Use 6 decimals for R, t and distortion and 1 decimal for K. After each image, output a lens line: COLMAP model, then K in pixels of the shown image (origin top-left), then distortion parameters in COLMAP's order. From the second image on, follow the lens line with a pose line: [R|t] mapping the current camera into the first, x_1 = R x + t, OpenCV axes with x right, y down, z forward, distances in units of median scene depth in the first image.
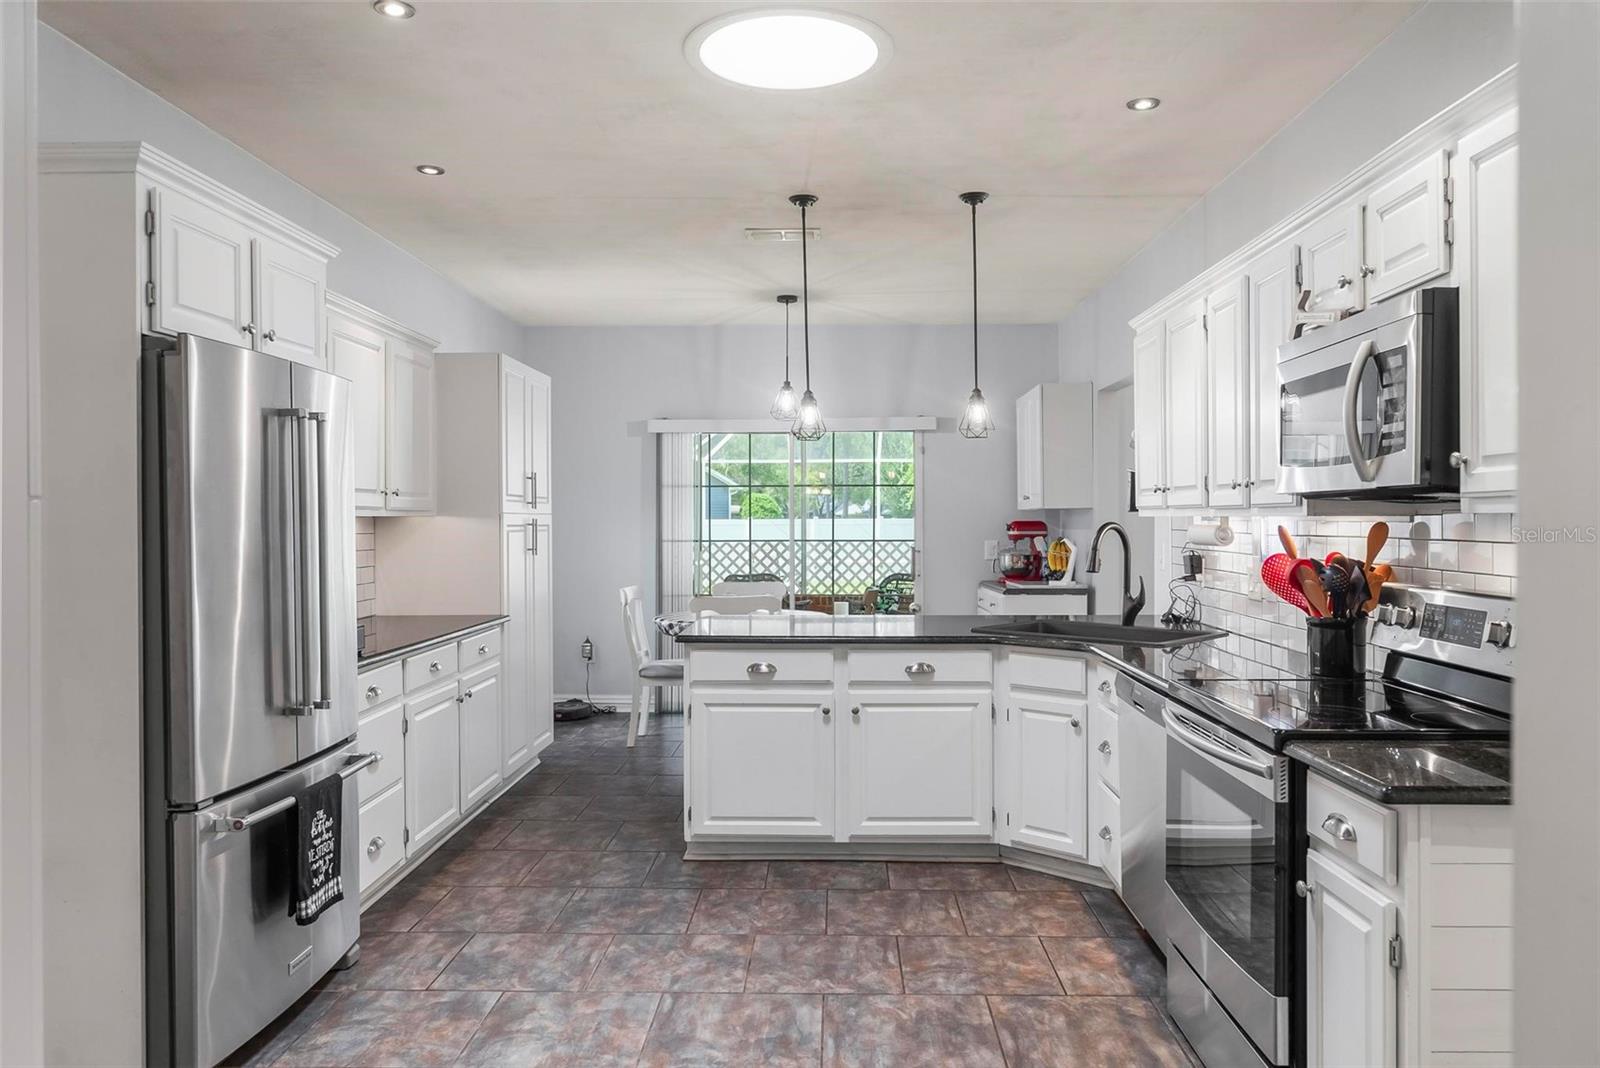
lens RADIAL K [[1115.3, 0, 795.6], [0, 1115.3, 526.4], [0, 0, 1]] dist [-0.006579, -0.001678]
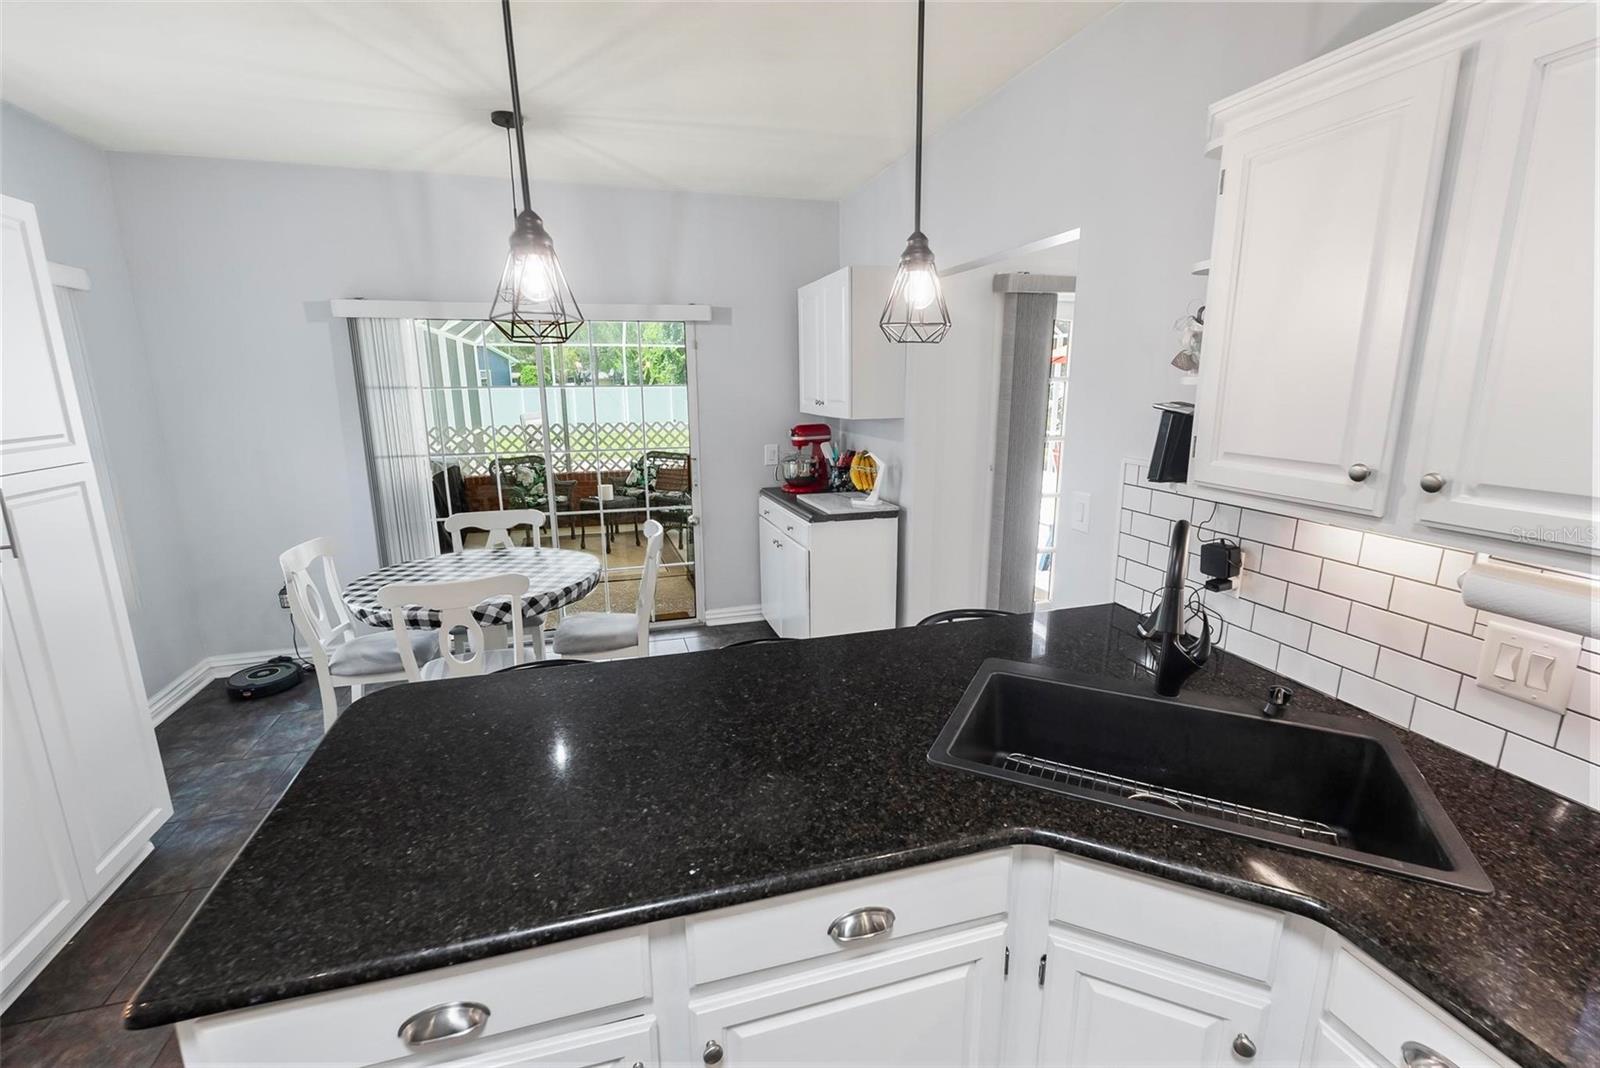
lens RADIAL K [[704.7, 0, 807.5], [0, 704.7, 540.1], [0, 0, 1]] dist [-0.008626, 0.001370]
pose [[0.946376, -0.074241, 0.314420, 0.020679], [0.005530, 0.976818, 0.214002, -0.067548], [-0.323019, -0.200787, 0.924848, 0.790516]]
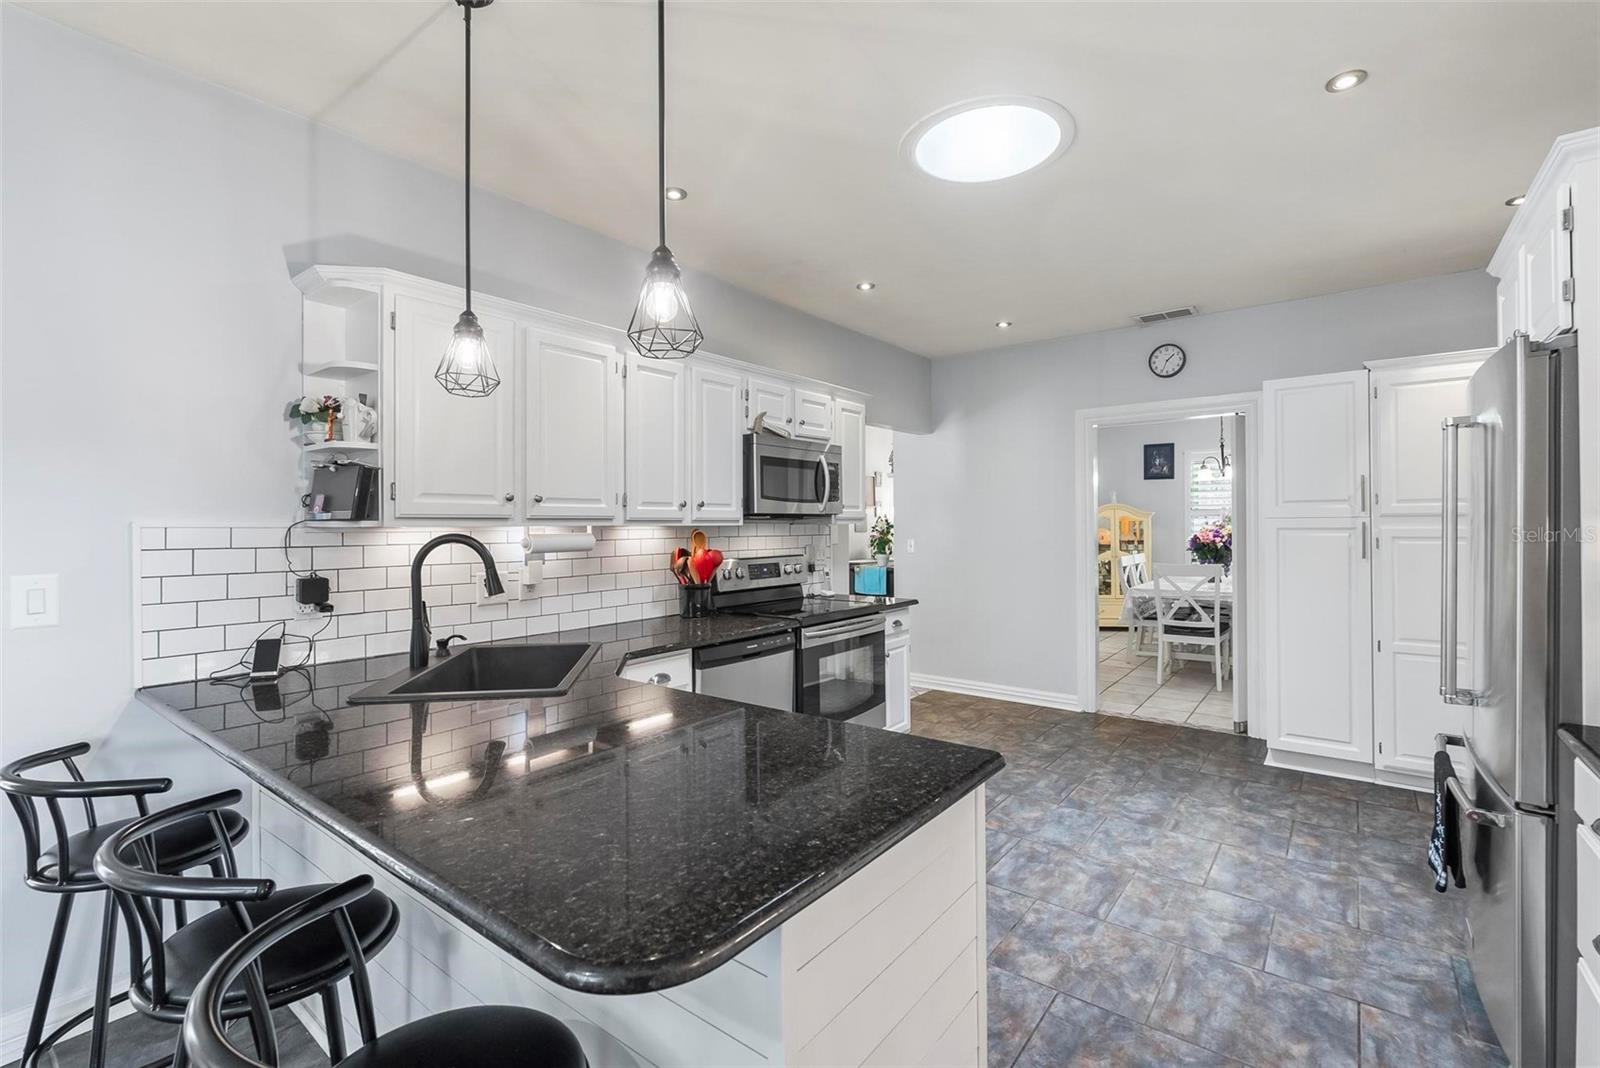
lens RADIAL K [[704.7, 0, 805.7], [0, 704.7, 523.7], [0, 0, 1]] dist [-0.008626, 0.001370]
pose [[-0.809393, 0.008750, 0.587202, -0.223060], [0.013709, 0.999898, 0.003998, -0.009956], [-0.587107, 0.011286, -0.809431, 1.309833]]
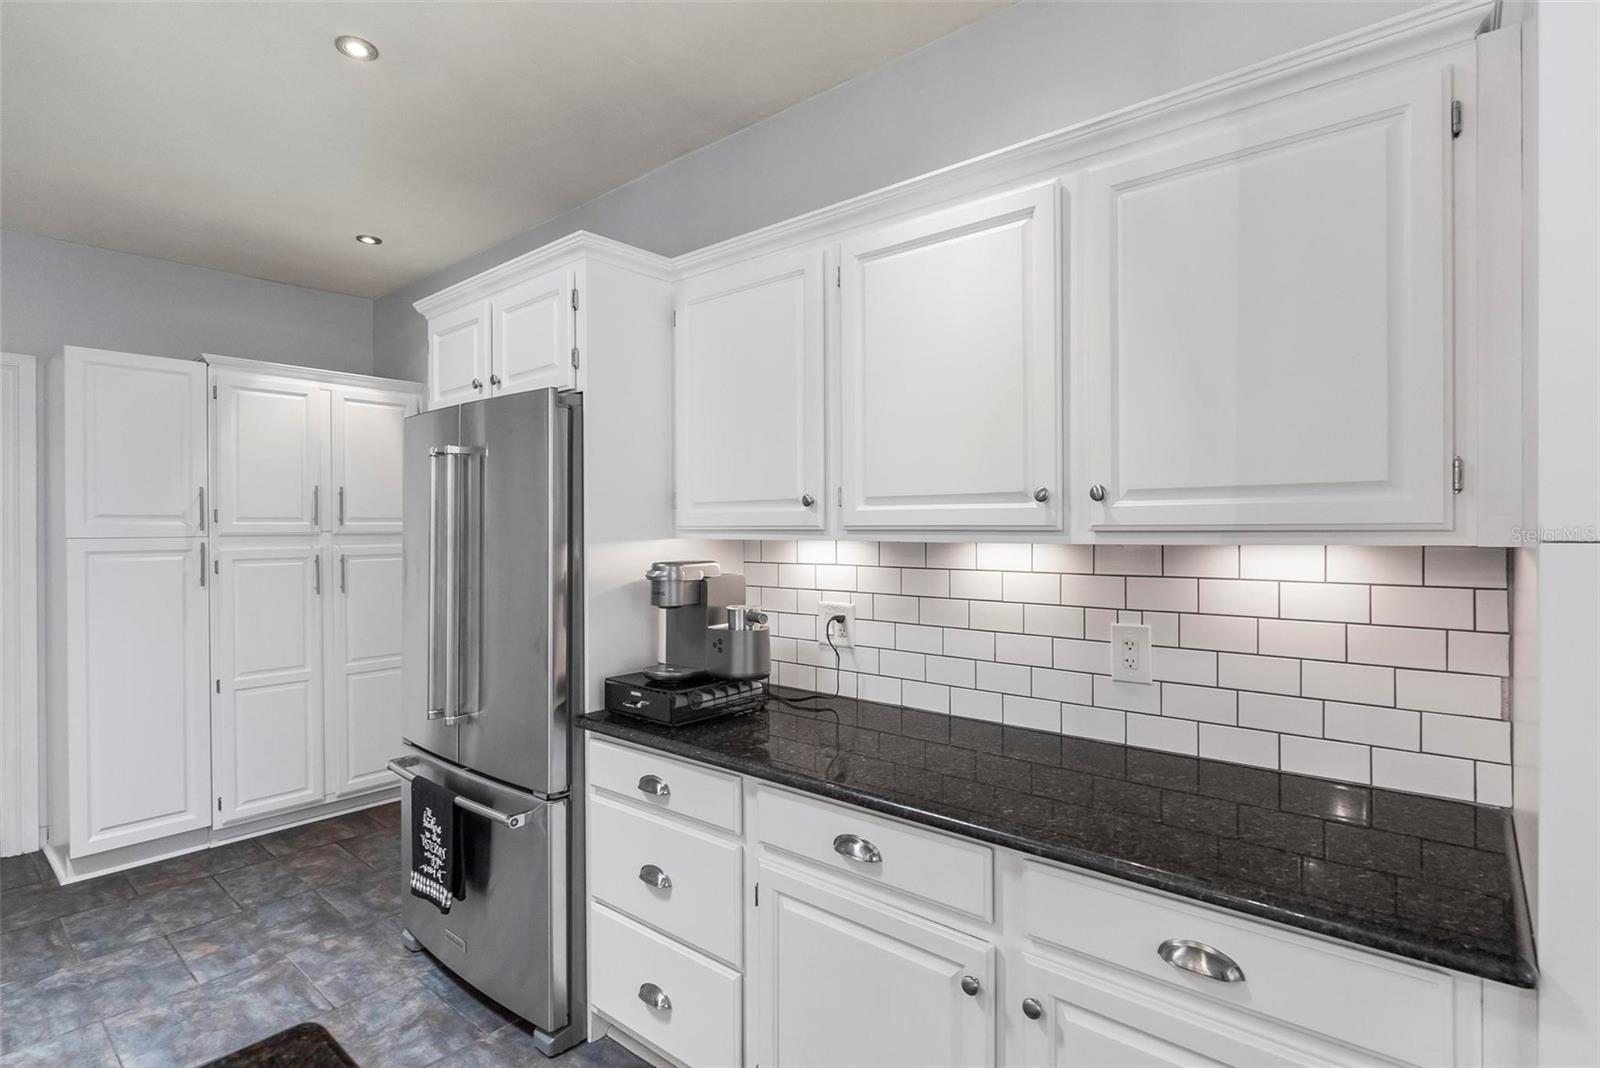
lens RADIAL K [[781.6, 0, 796.4], [0, 781.6, 528.8], [0, 0, 1]] dist [-0.004478, -0.000547]
pose [[-0.624047, 0.003315, -0.781380, -0.033294], [-0.001976, 0.999981, 0.005820, -0.019072], [0.781384, 0.005176, -0.624029, 1.200050]]
